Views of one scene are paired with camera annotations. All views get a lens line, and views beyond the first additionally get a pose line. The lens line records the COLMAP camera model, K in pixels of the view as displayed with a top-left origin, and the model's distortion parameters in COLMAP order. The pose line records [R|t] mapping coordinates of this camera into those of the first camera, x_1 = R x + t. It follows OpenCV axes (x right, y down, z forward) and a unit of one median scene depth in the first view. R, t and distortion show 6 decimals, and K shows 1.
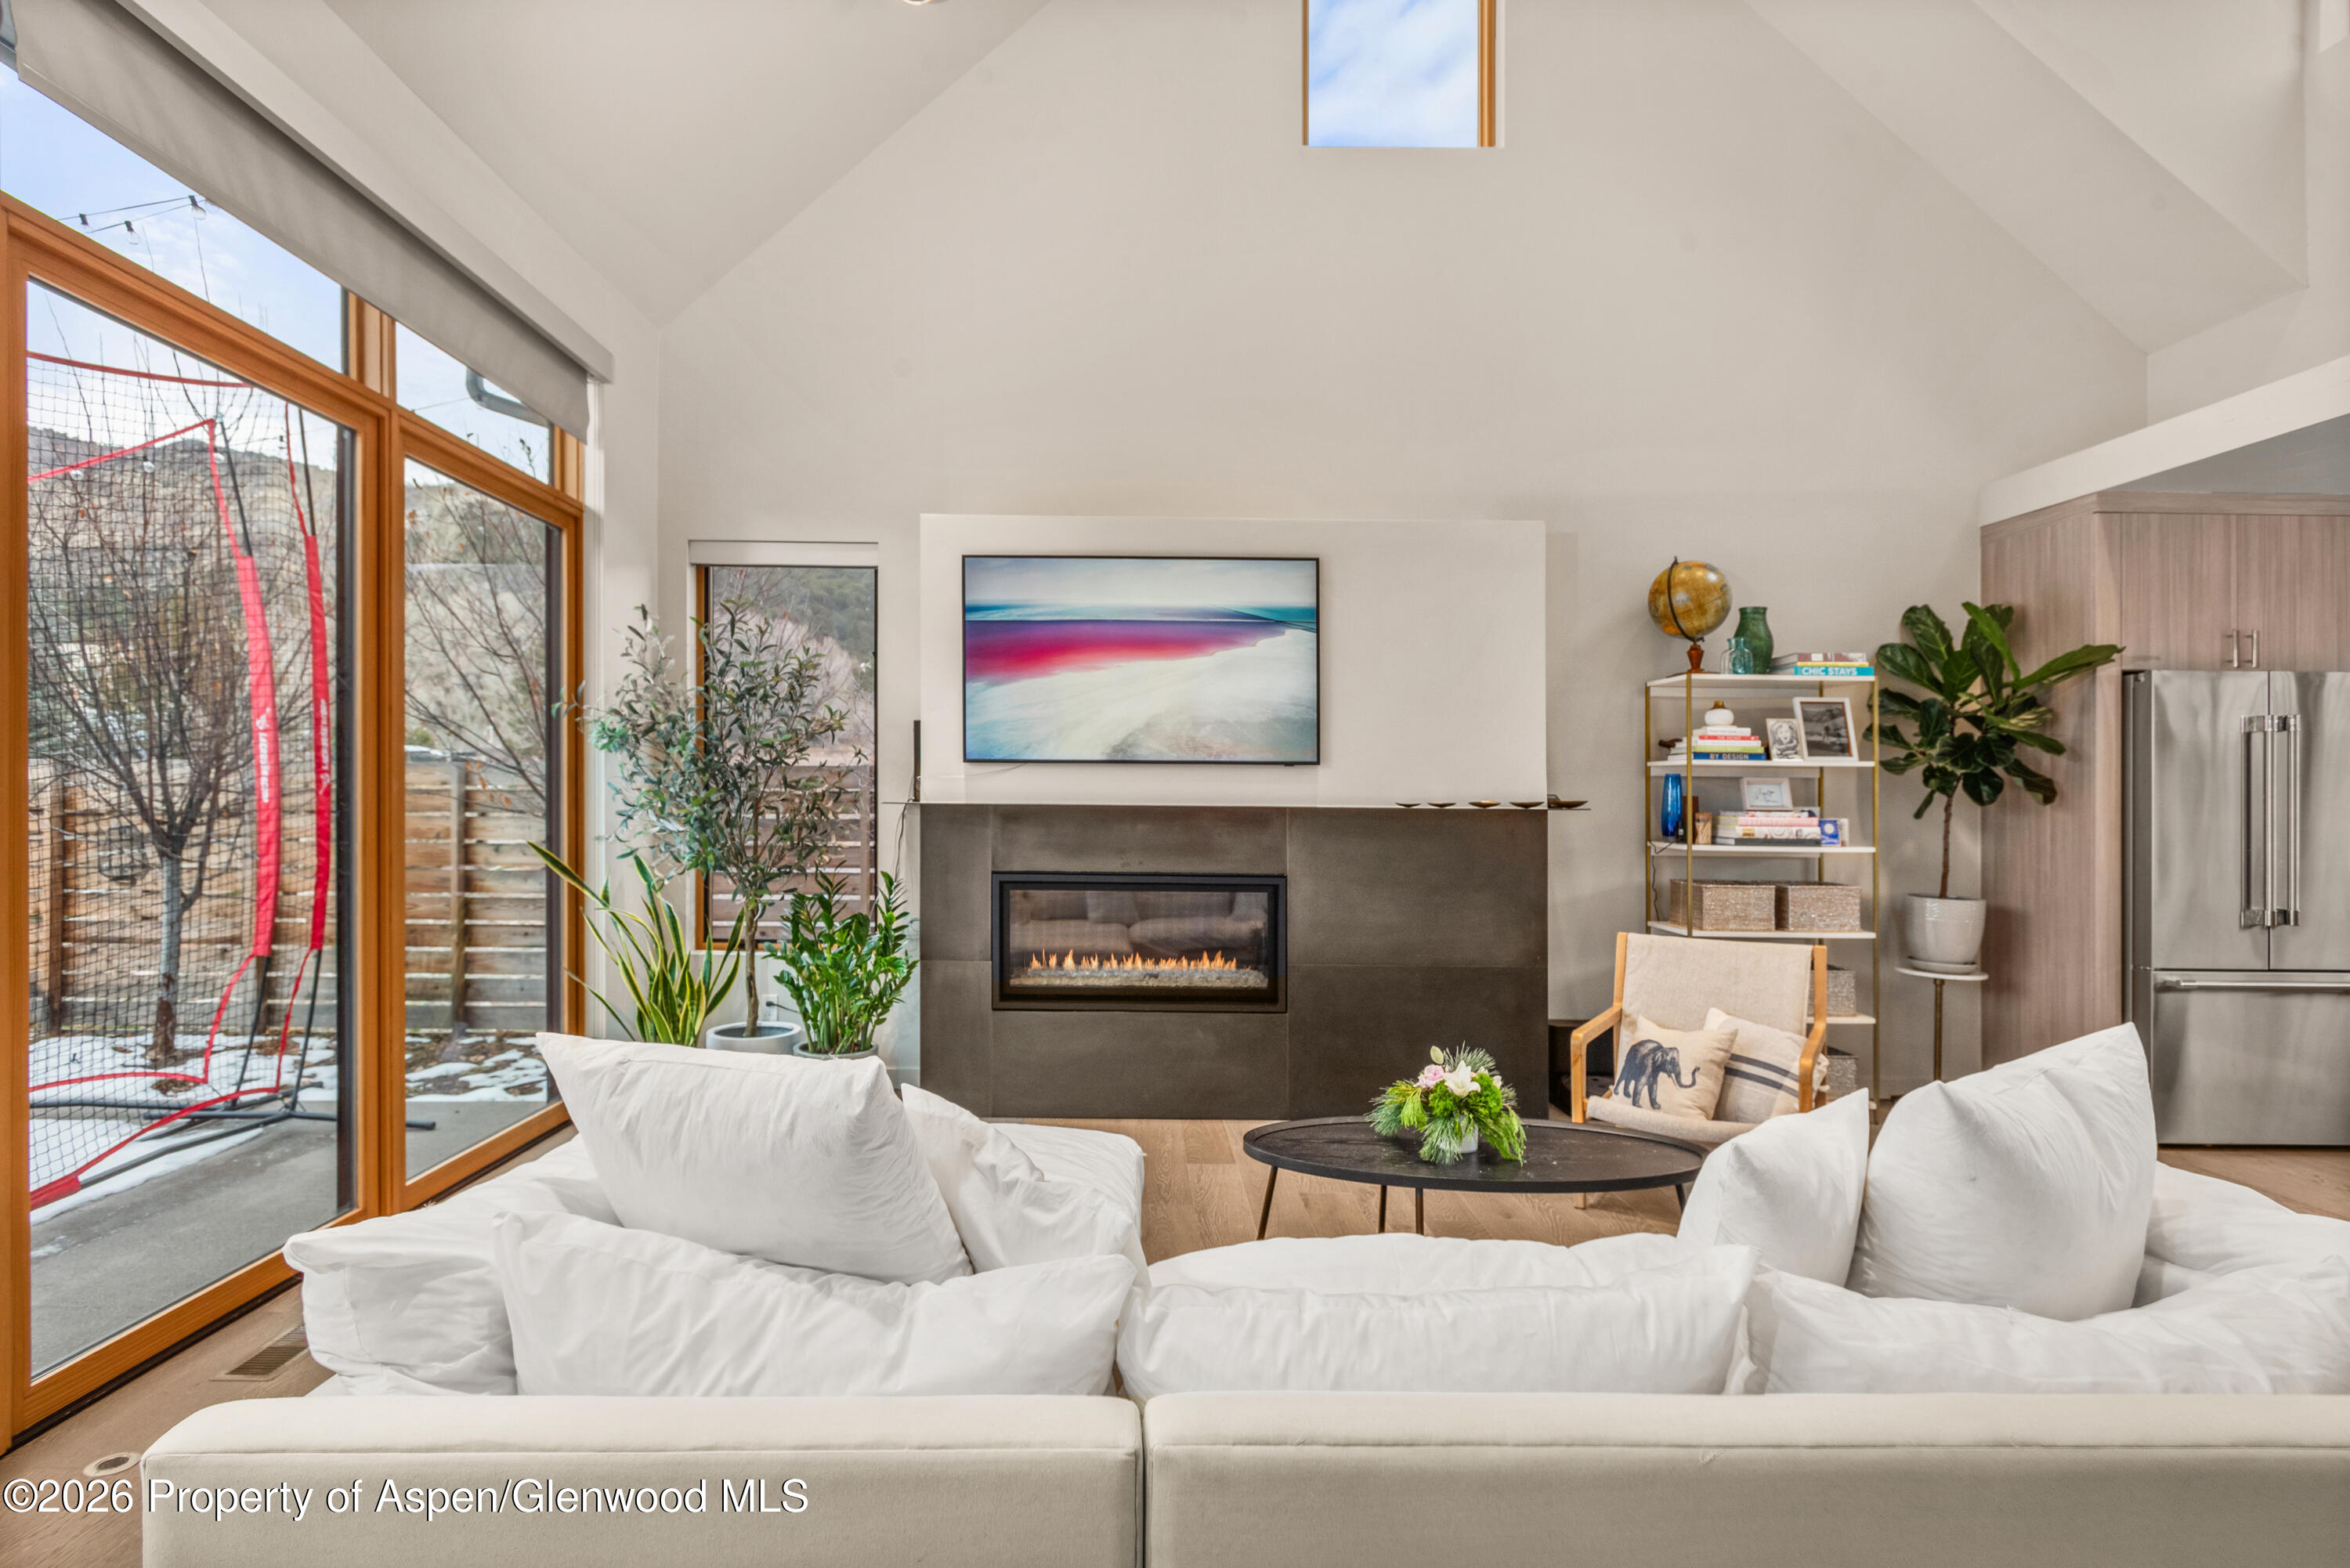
lens RADIAL K [[1137.8, 0, 1185.4], [0, 1137.8, 784.9], [0, 0, 1]] dist [0.004459, -0.000268]
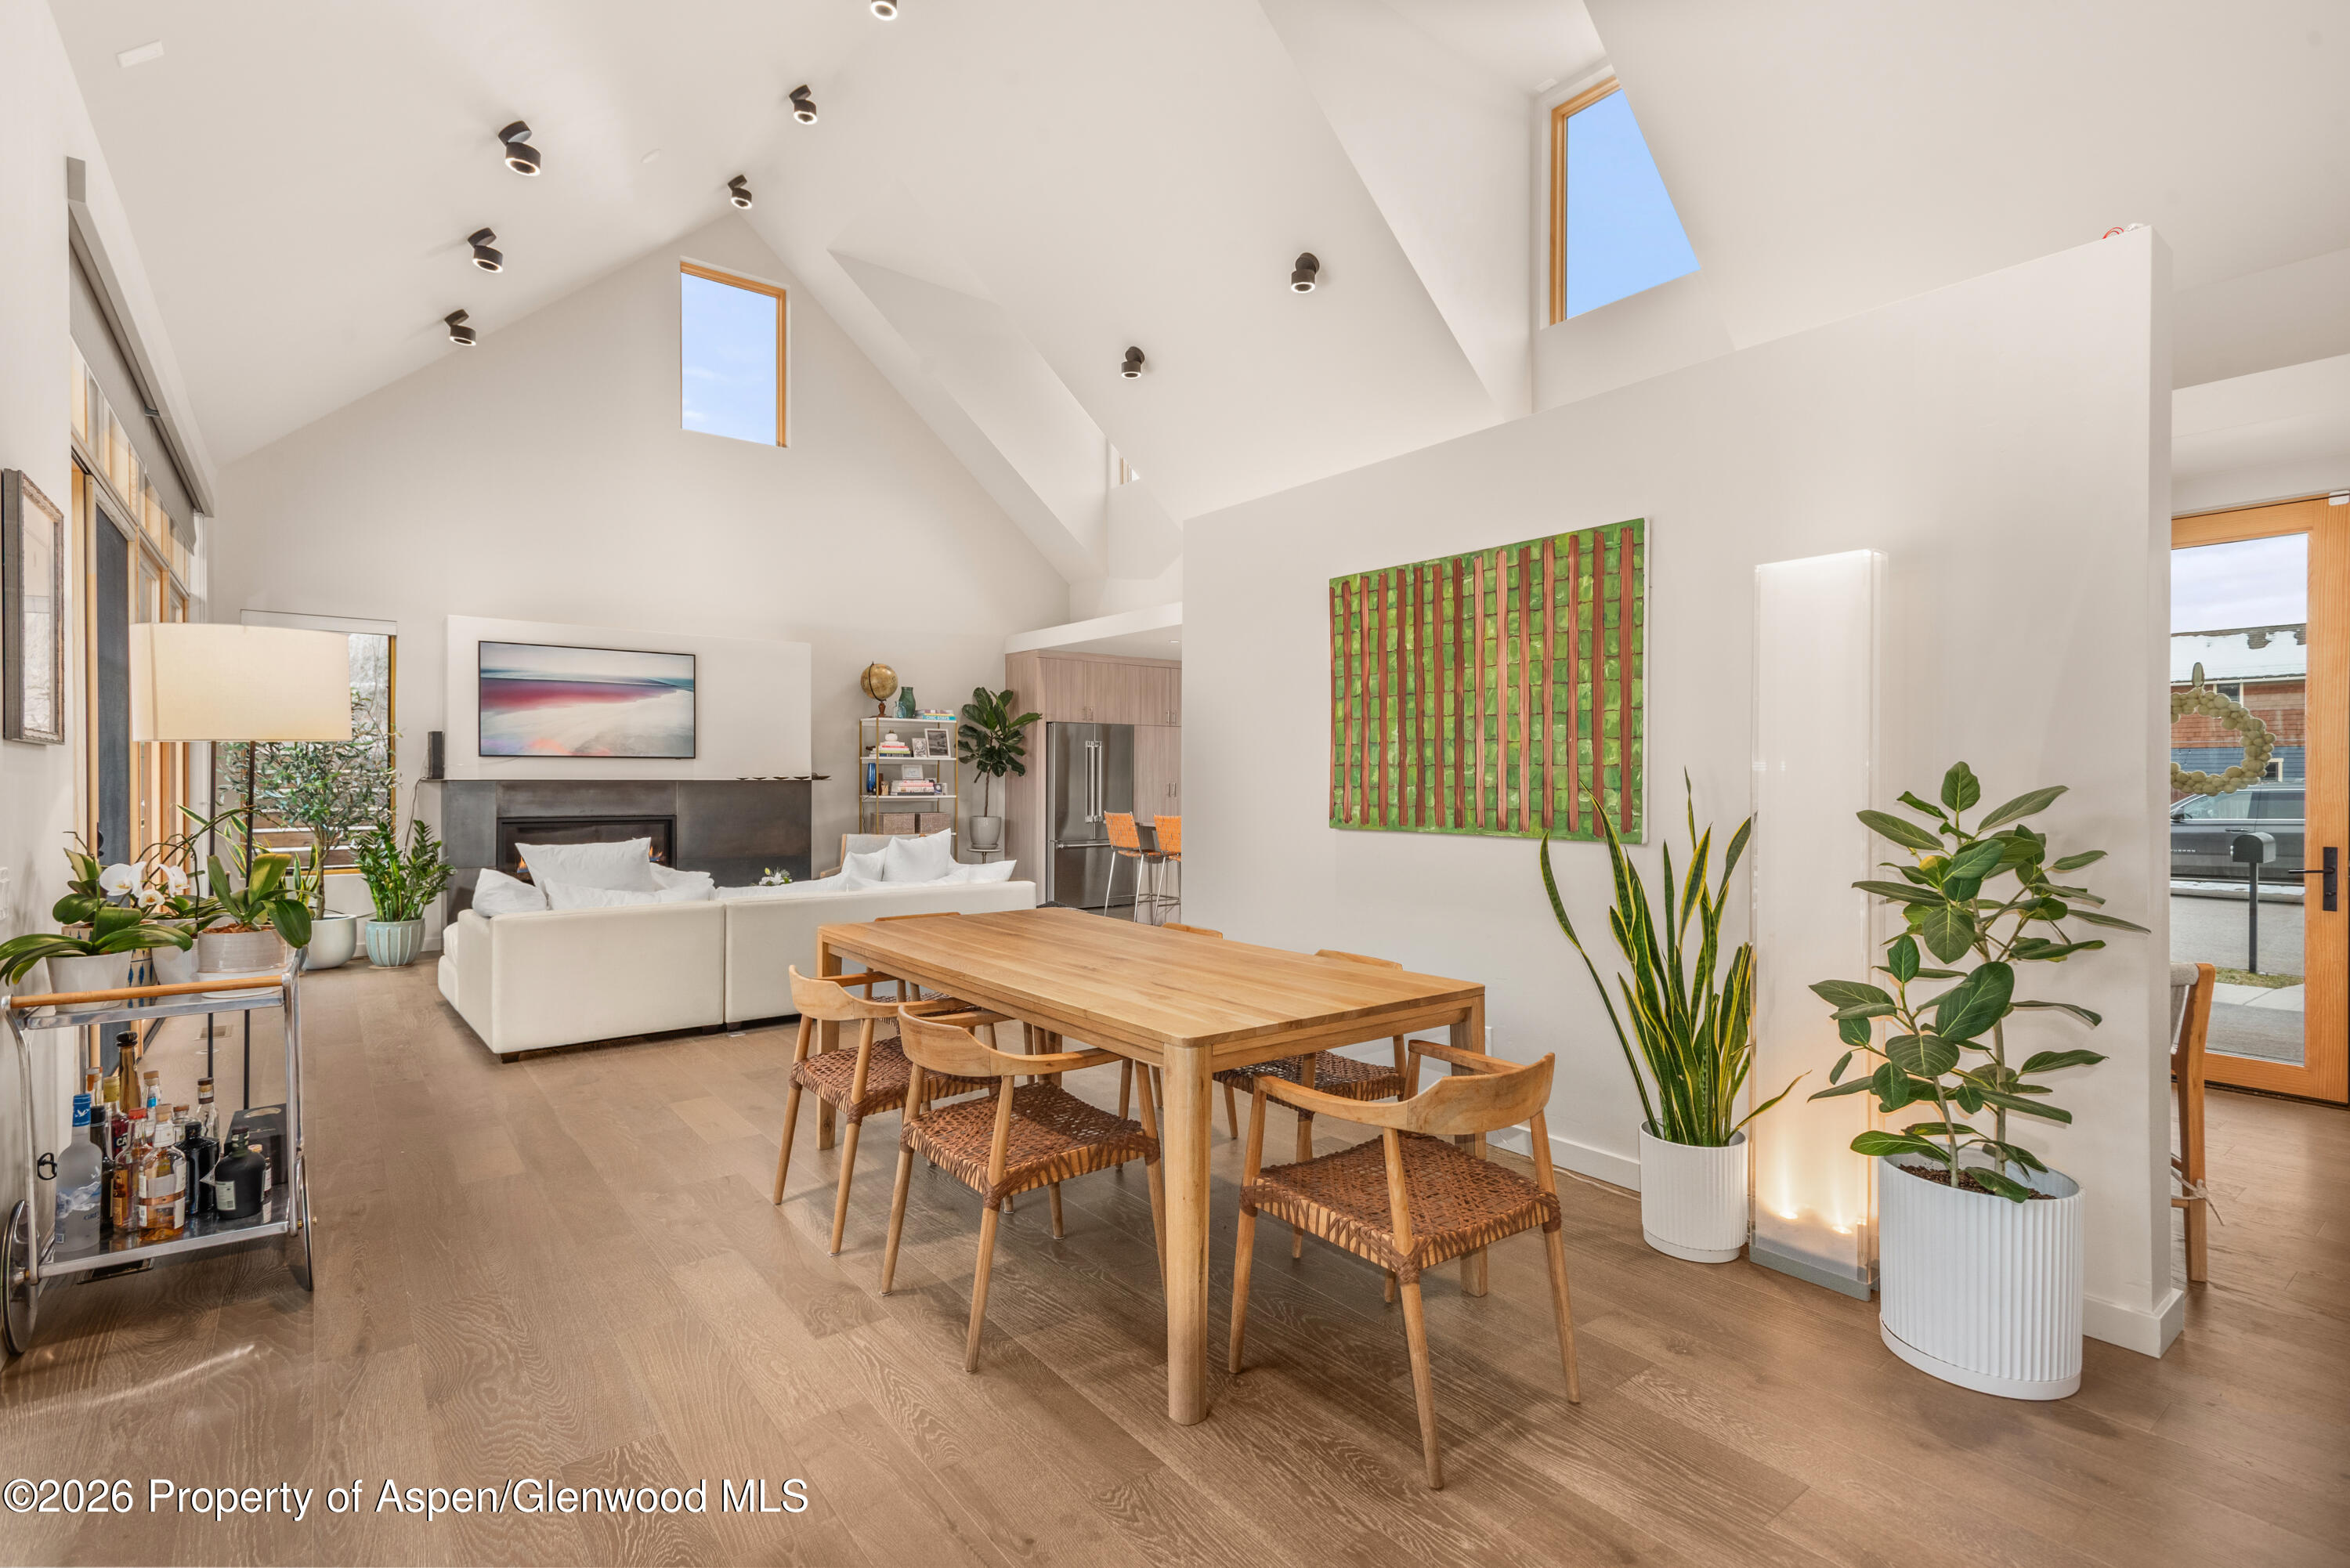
lens RADIAL K [[1092.2, 0, 1204.2], [0, 1092.2, 777.5], [0, 0, 1]] dist [0.003043, -0.000449]
pose [[0.799965, -0.007046, 0.600005, -0.312730], [-0.001882, 0.999897, 0.014251, -0.013284], [-0.600044, -0.012529, 0.799869, -1.048209]]
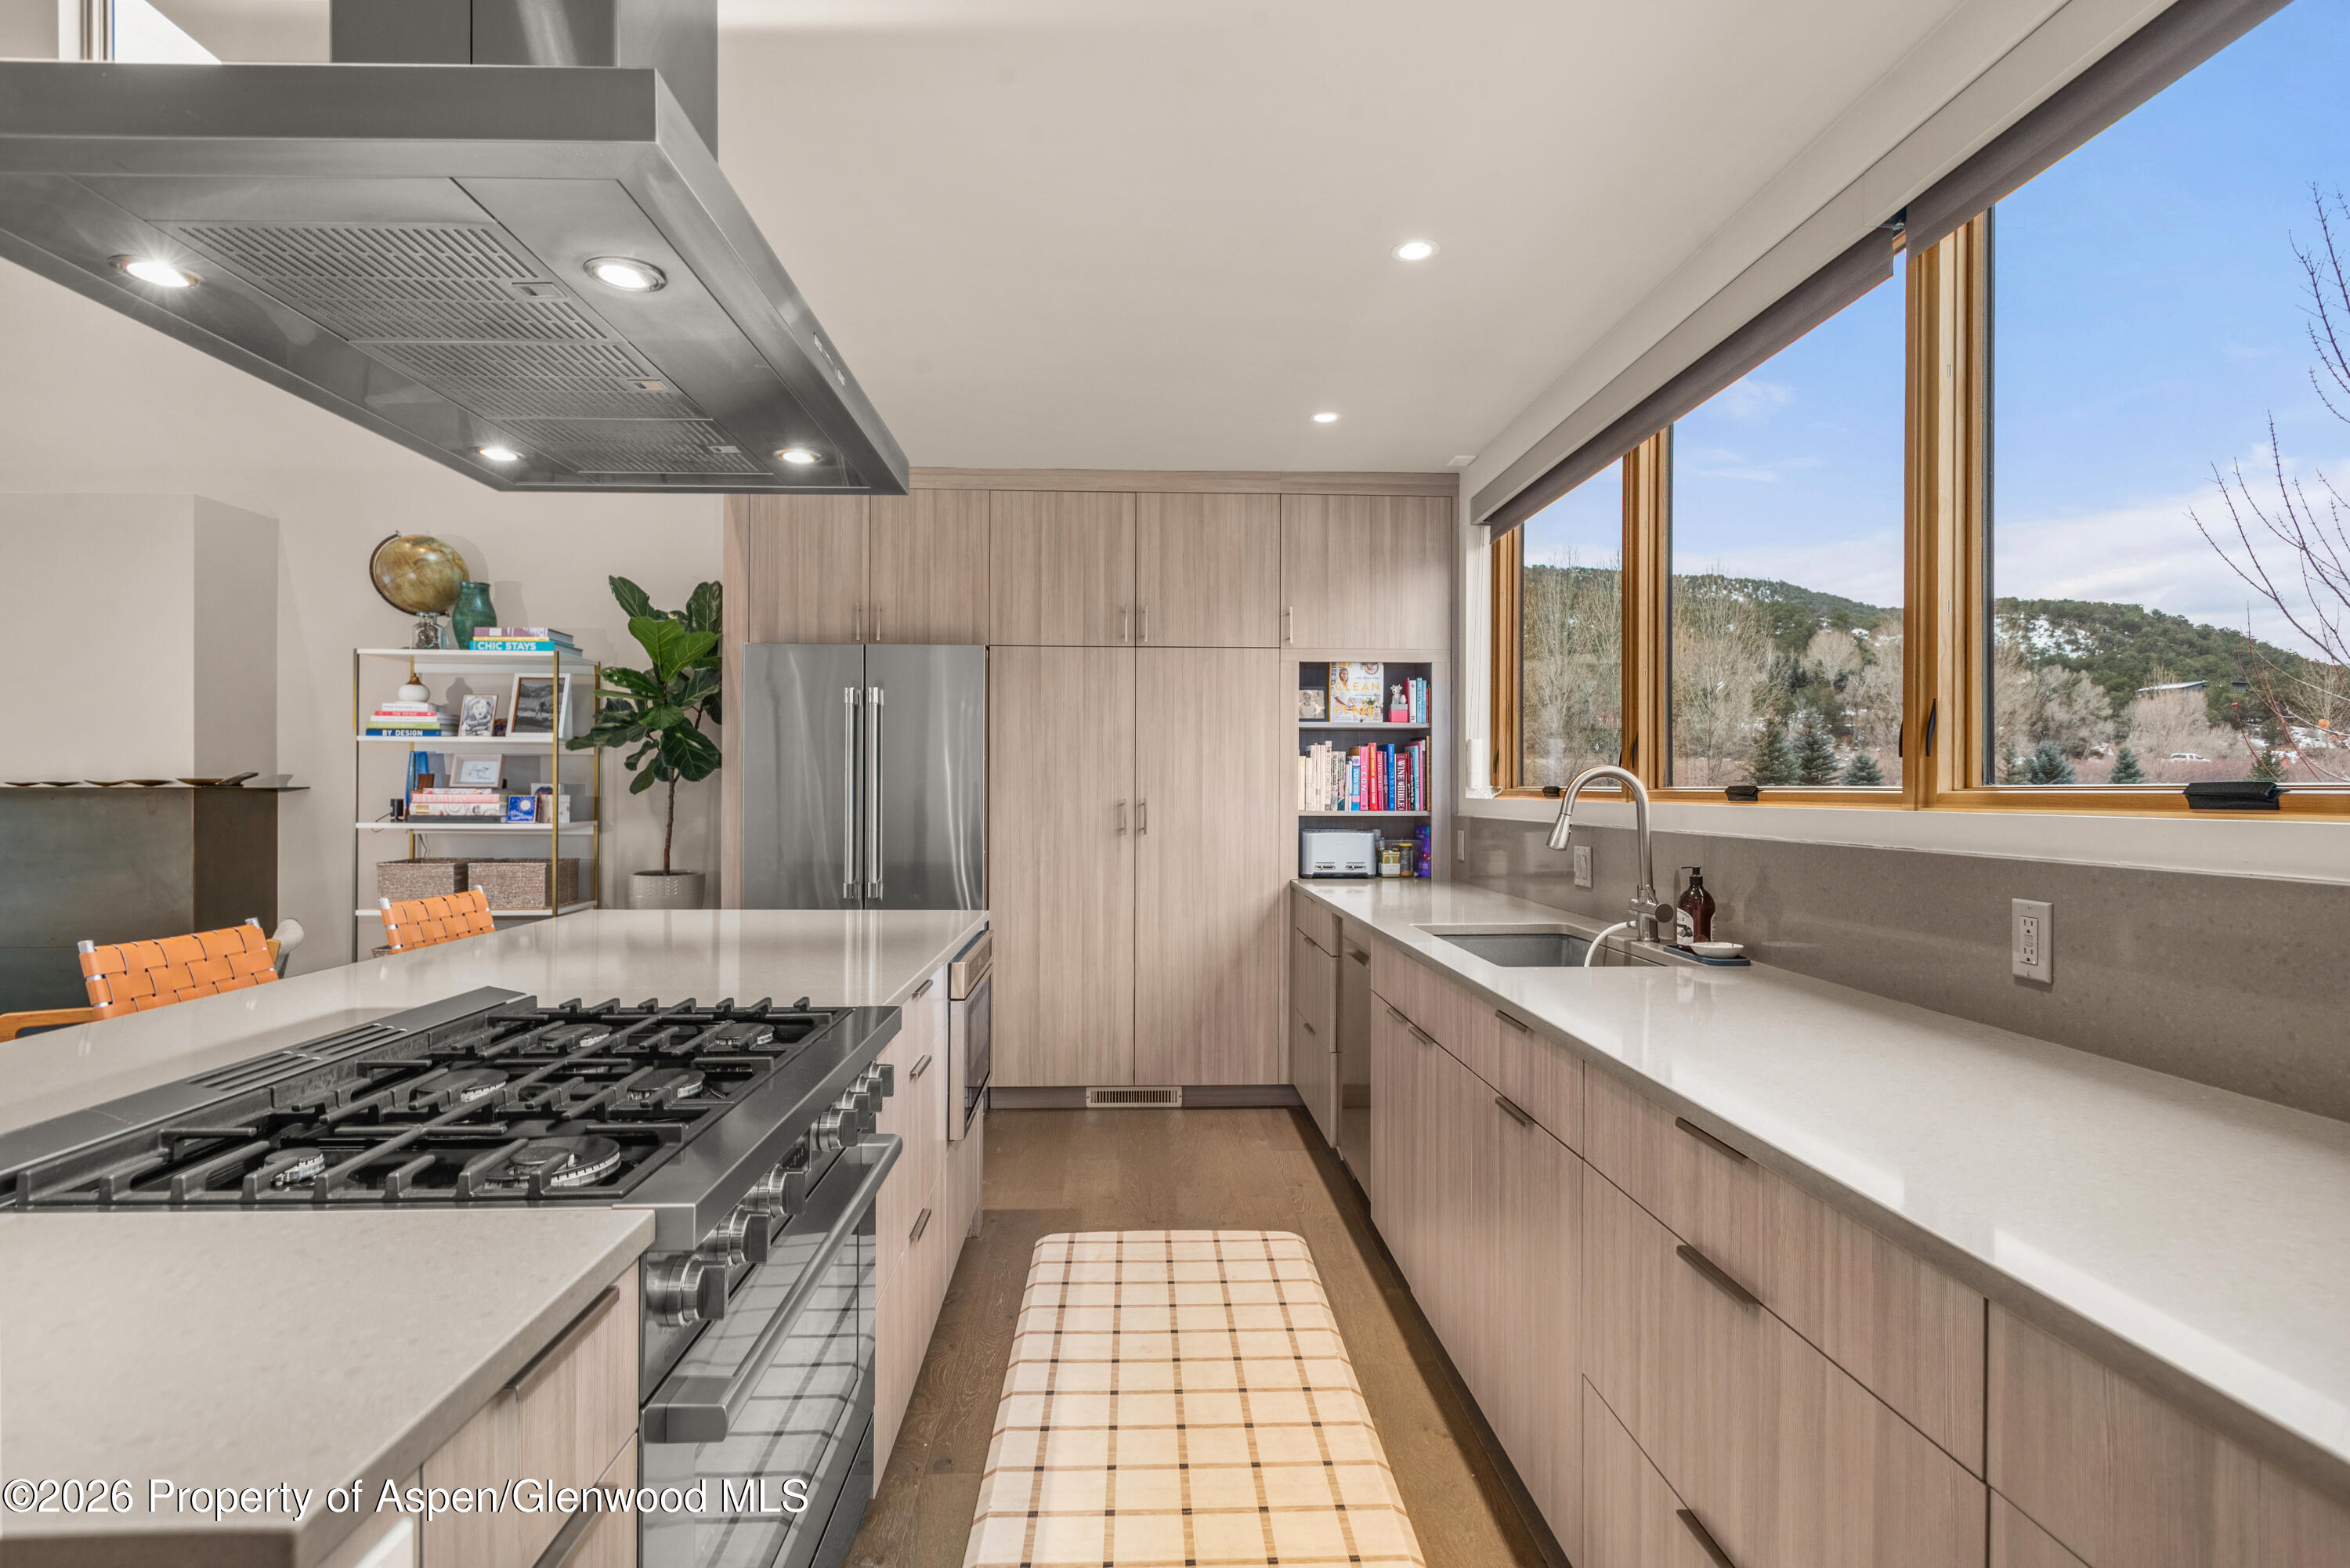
lens RADIAL K [[1137.8, 0, 1185.4], [0, 1137.8, 784.9], [0, 0, 1]] dist [0.004459, -0.000268]
pose [[0.999538, -0.007065, 0.029573, 1.121911], [0.006945, 0.999967, 0.004165, 0.020919], [-0.029602, -0.003958, 0.999554, -0.007953]]
